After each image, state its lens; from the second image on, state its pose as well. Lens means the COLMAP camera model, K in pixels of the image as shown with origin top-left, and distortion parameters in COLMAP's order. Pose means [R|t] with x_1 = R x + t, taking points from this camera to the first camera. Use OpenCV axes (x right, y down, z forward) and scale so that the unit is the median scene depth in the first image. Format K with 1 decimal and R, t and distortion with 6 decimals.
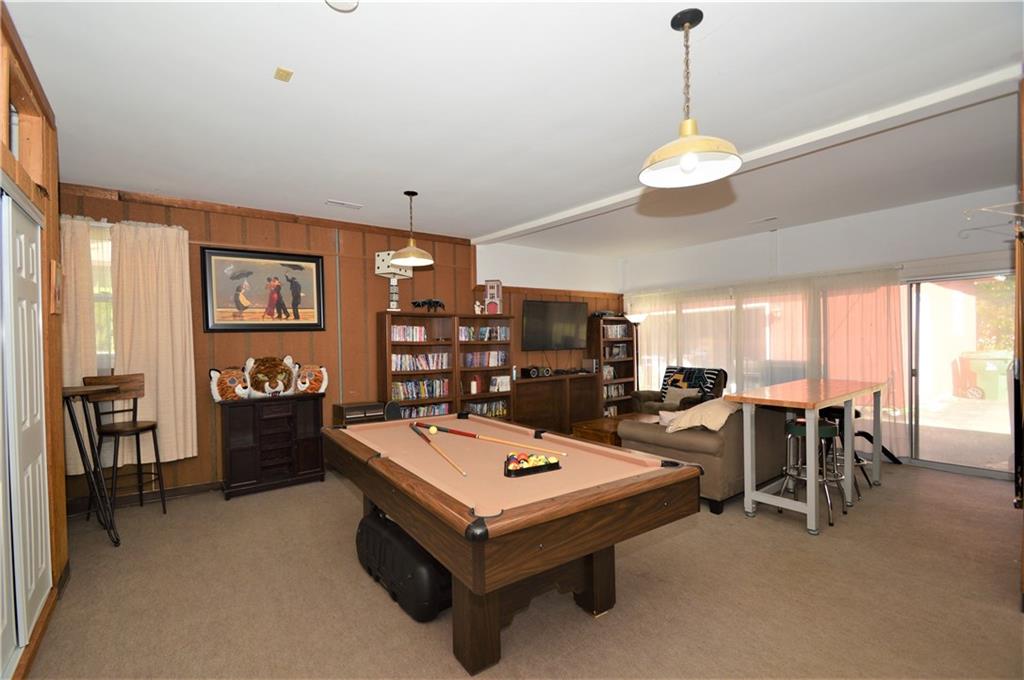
lens RADIAL K [[467.0, 0, 496.9], [0, 467.0, 344.2], [0, 0, 1]] dist [0.002066, -0.000560]
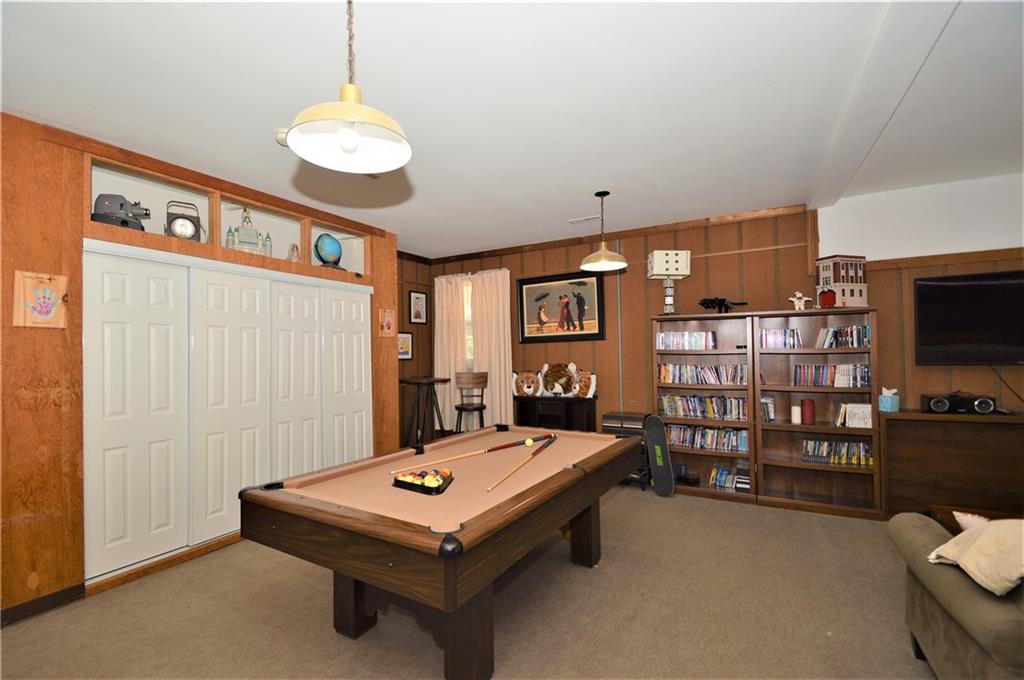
lens RADIAL K [[467.0, 0, 496.9], [0, 467.0, 344.2], [0, 0, 1]] dist [0.002066, -0.000560]
pose [[0.389440, -0.009765, -0.921000, 0.501838], [0.002779, 0.999952, -0.009427, -0.009886], [0.921047, 0.001111, 0.389449, 0.370070]]
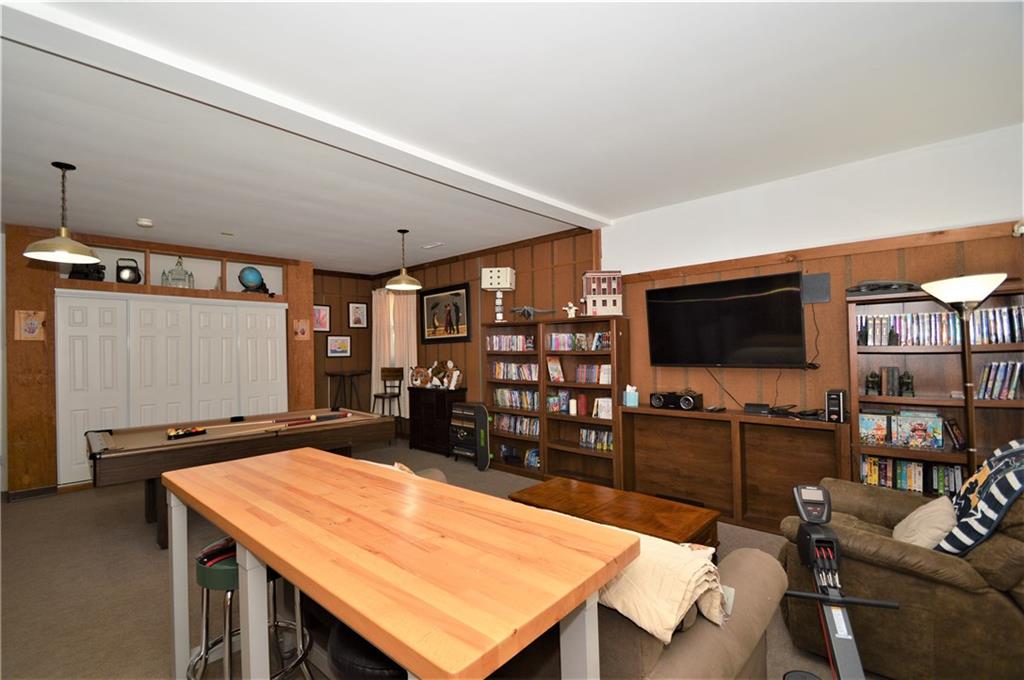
lens RADIAL K [[461.5, 0, 493.6], [0, 461.5, 346.5], [0, 0, 1]] dist [0.003852, -0.009100]
pose [[0.152044, 0.007217, -0.988347, 0.867291], [0.005171, 0.999954, 0.008098, -0.025324], [0.988360, -0.006342, 0.151999, 0.874618]]
